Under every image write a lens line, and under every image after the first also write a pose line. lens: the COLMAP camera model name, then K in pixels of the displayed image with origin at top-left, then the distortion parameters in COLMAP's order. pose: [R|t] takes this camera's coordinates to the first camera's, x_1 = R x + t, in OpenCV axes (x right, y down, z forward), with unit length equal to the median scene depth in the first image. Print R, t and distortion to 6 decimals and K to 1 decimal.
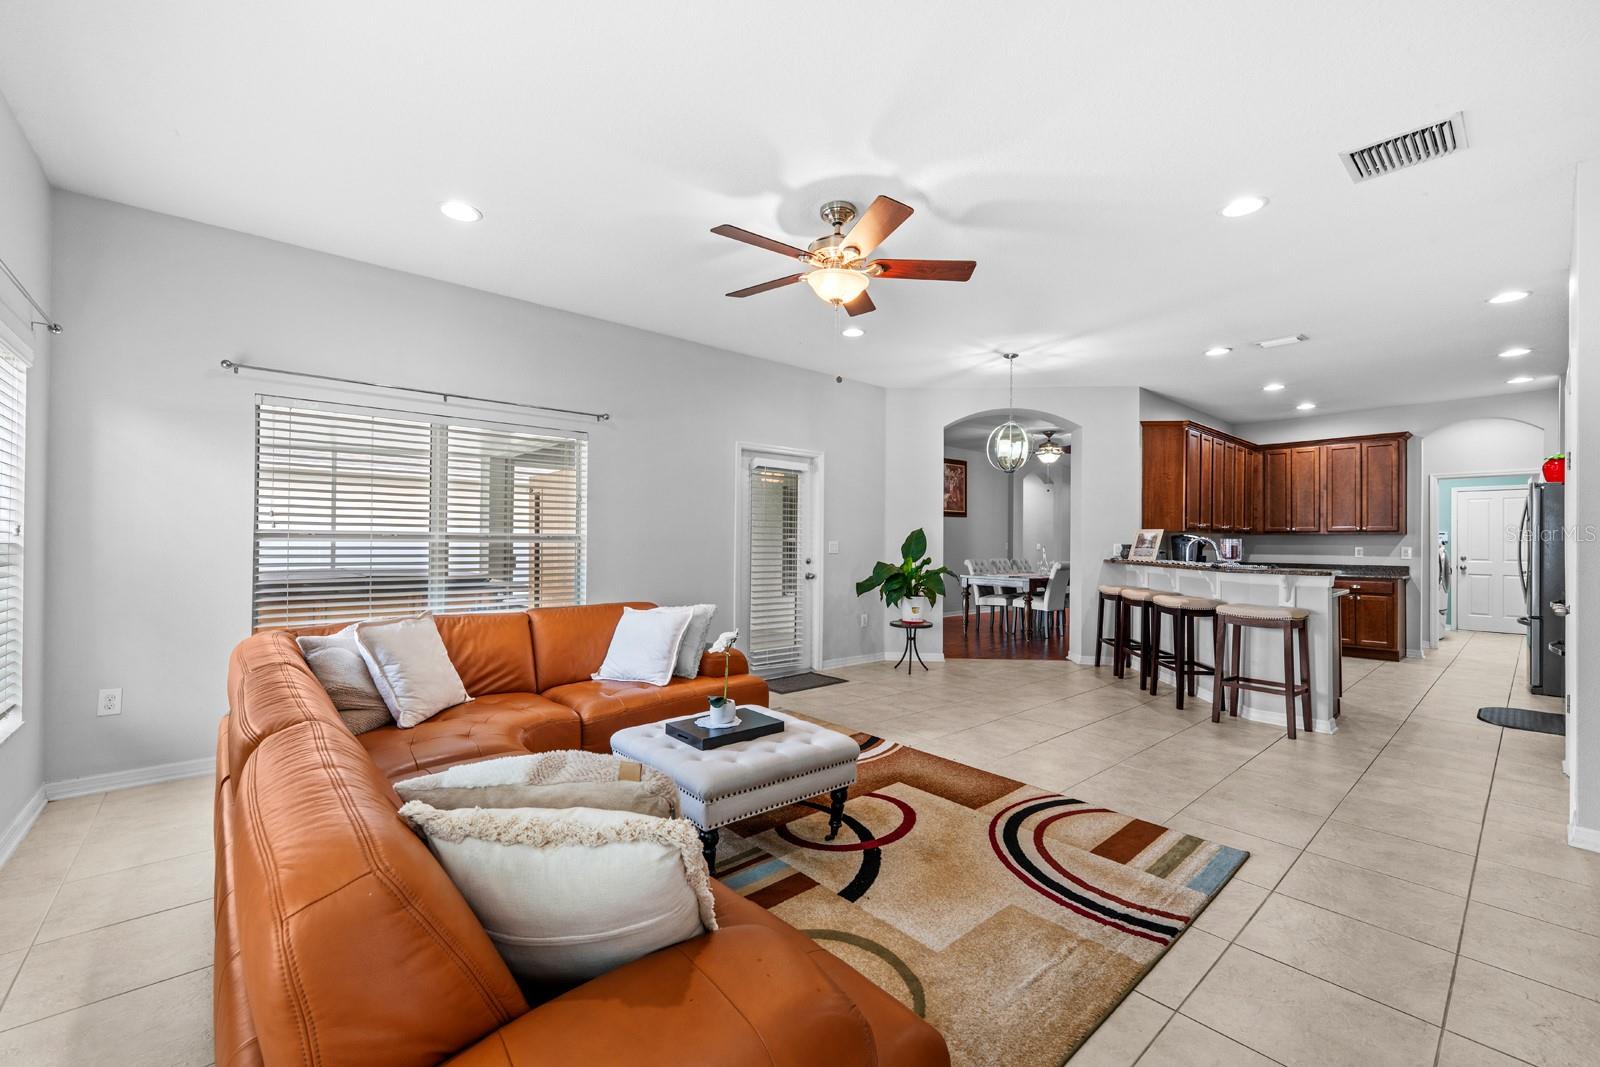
lens RADIAL K [[649.3, 0, 800.2], [0, 649.3, 538.0], [0, 0, 1]] dist [0.001365, -0.000039]
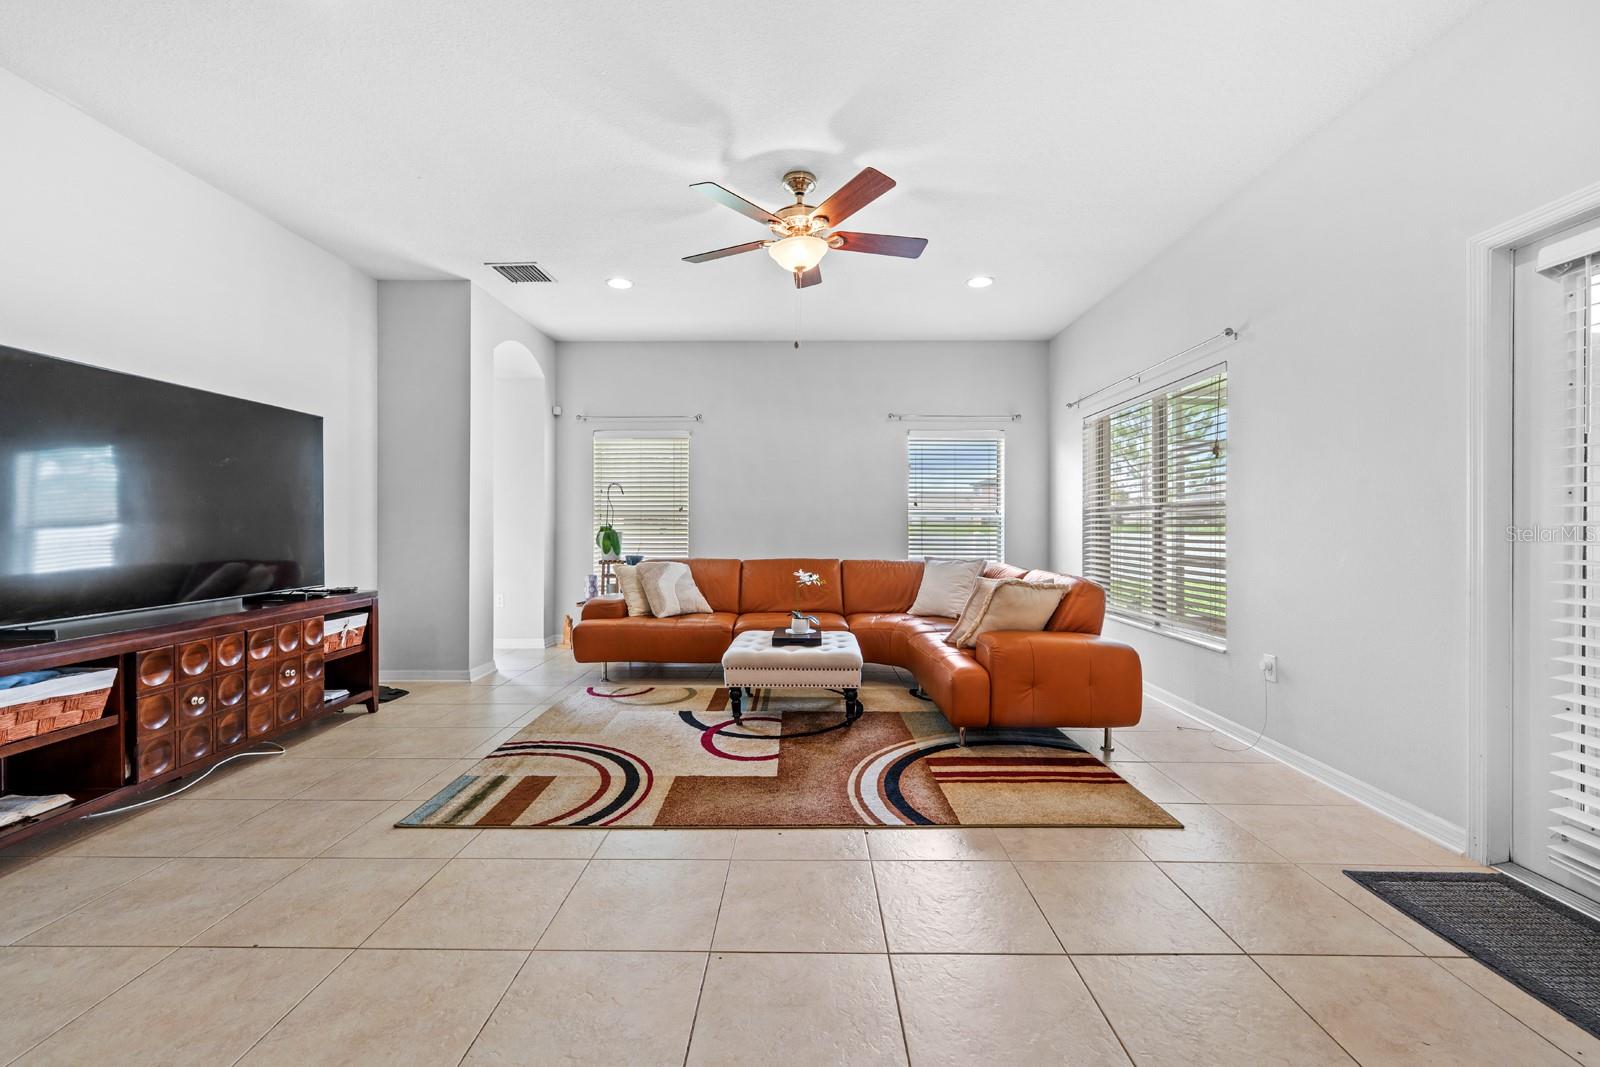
lens RADIAL K [[654.2, 0, 798.1], [0, 654.2, 527.4], [0, 0, 1]] dist [0.001137, -0.000582]
pose [[-0.676874, -0.010730, -0.736021, 0.390206], [-0.005542, 0.999940, -0.009481, 0.024338], [0.736078, -0.002338, -0.676893, 0.807337]]
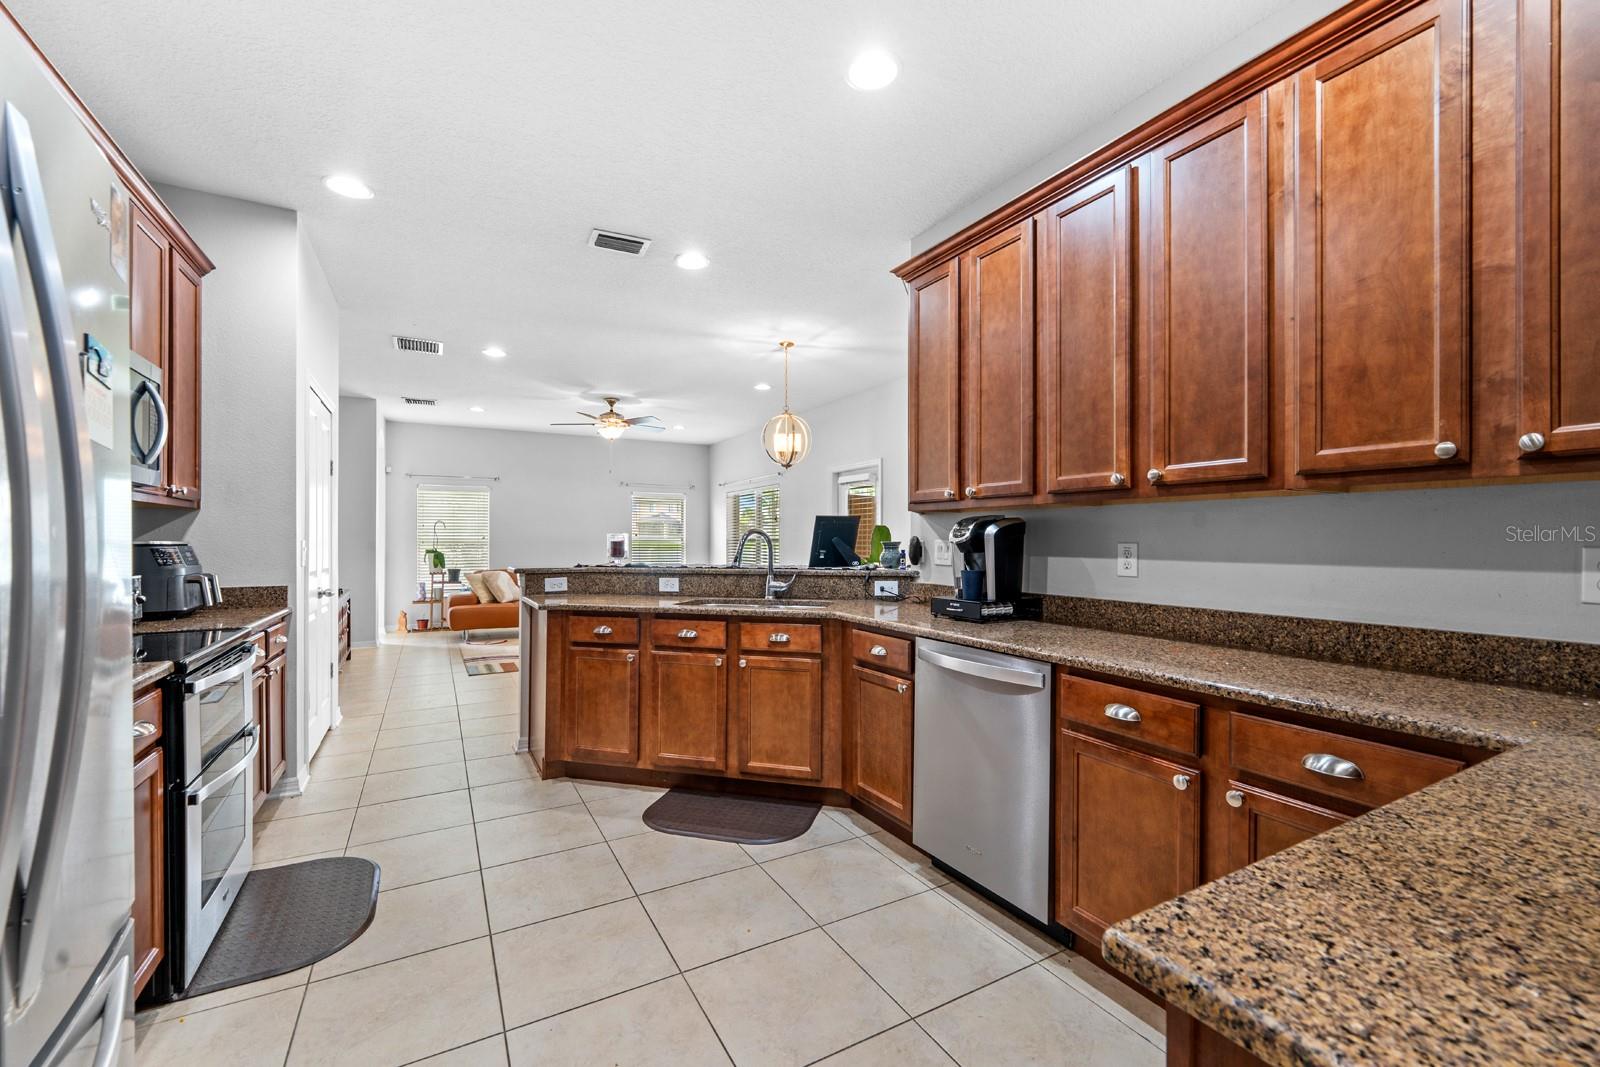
lens RADIAL K [[662.3, 0, 796.5], [0, 662.3, 538.6], [0, 0, 1]] dist [0.000216, -0.000061]
pose [[-0.222956, -0.013711, -0.974732, 1.062306], [0.001890, 0.999893, -0.014498, 0.014142], [0.974827, -0.005075, -0.222907, 1.036394]]
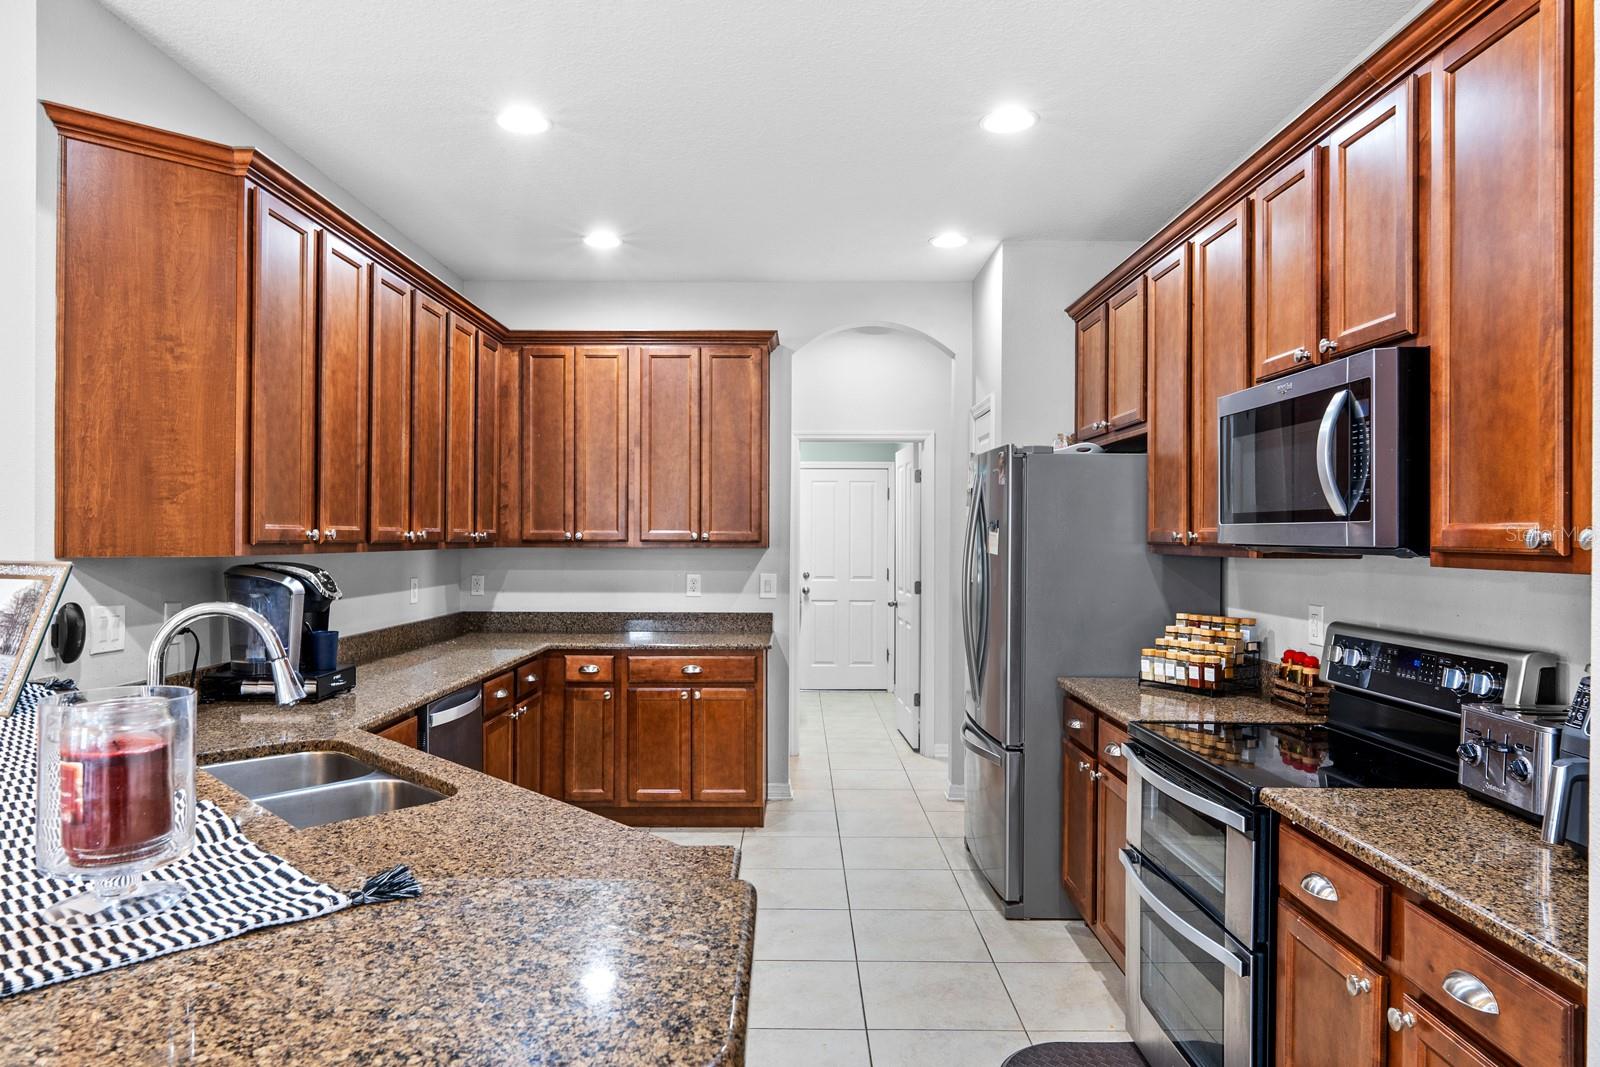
lens RADIAL K [[1003.1, 0, 800.0], [0, 1003.1, 533.5], [0, 0, 1]] dist [-0.000286, 0.000736]
pose [[0.659483, -0.003962, 0.751709, 0.437331], [-0.003587, 0.999958, 0.008417, -0.025440], [-0.751711, -0.008248, 0.659441, 0.554717]]
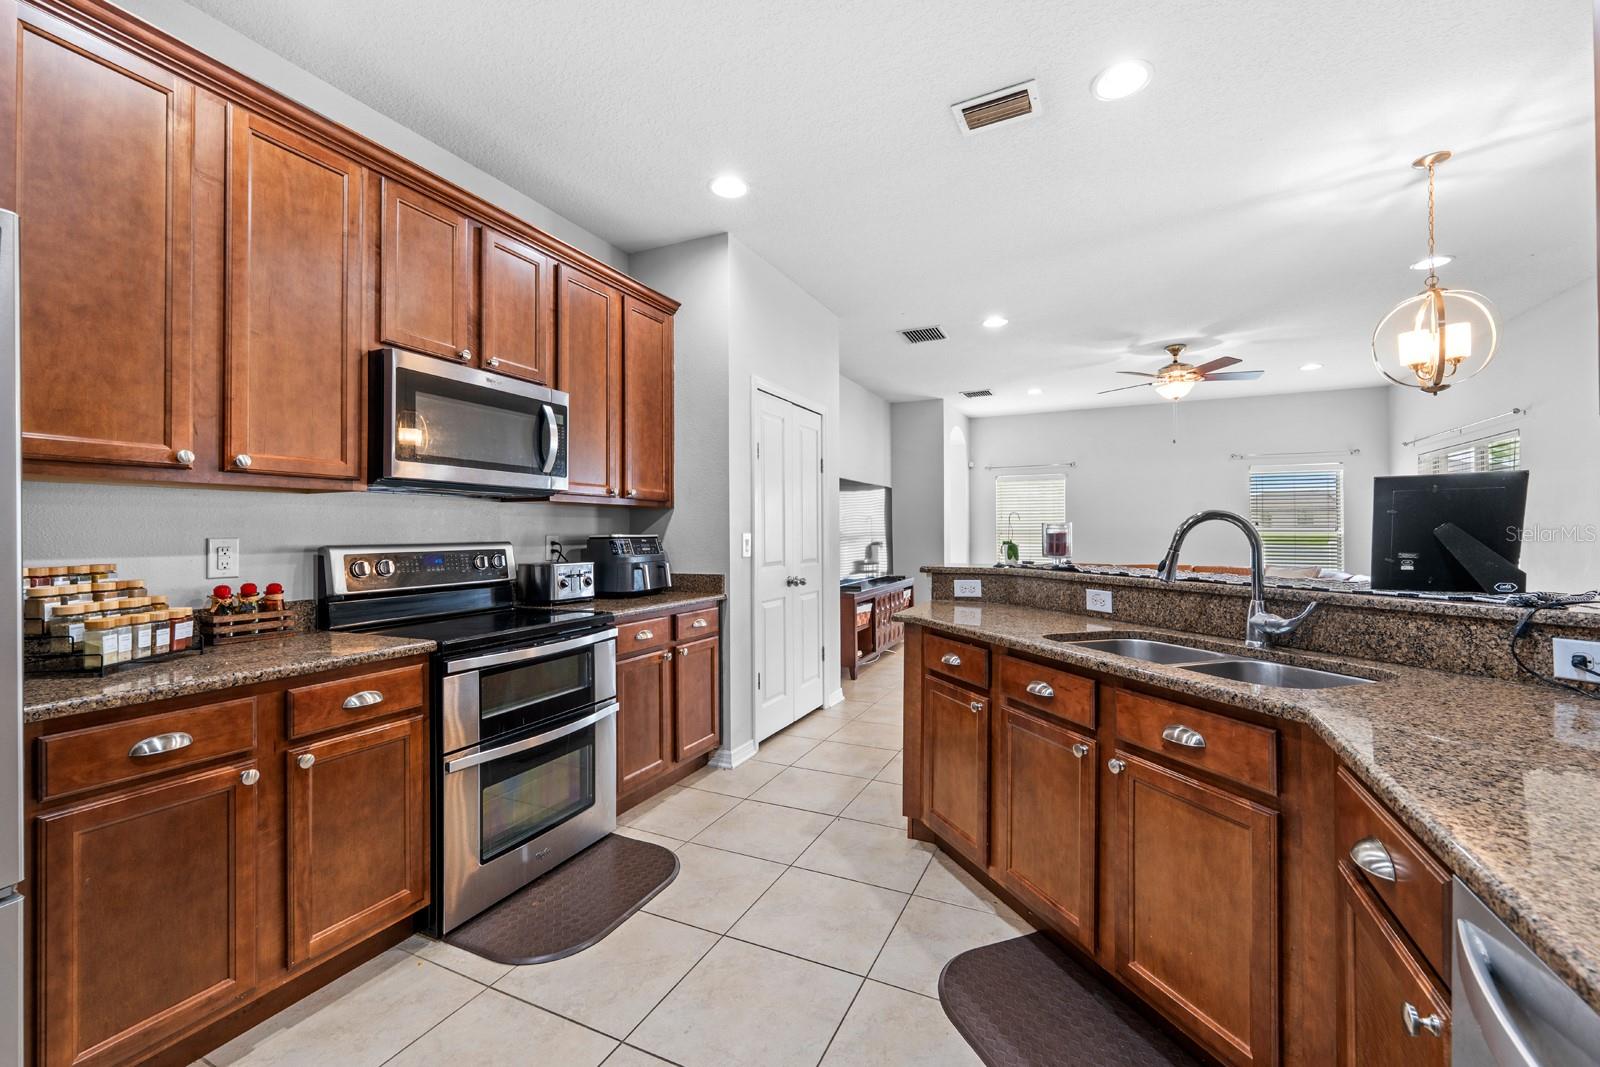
lens RADIAL K [[654.2, 0, 798.1], [0, 654.2, 527.4], [0, 0, 1]] dist [0.001137, -0.000582]
pose [[-0.922506, -0.008957, -0.385879, 0.817714], [-0.003241, 0.999875, -0.015462, 0.010749], [0.385969, -0.013013, -0.922420, 1.074533]]
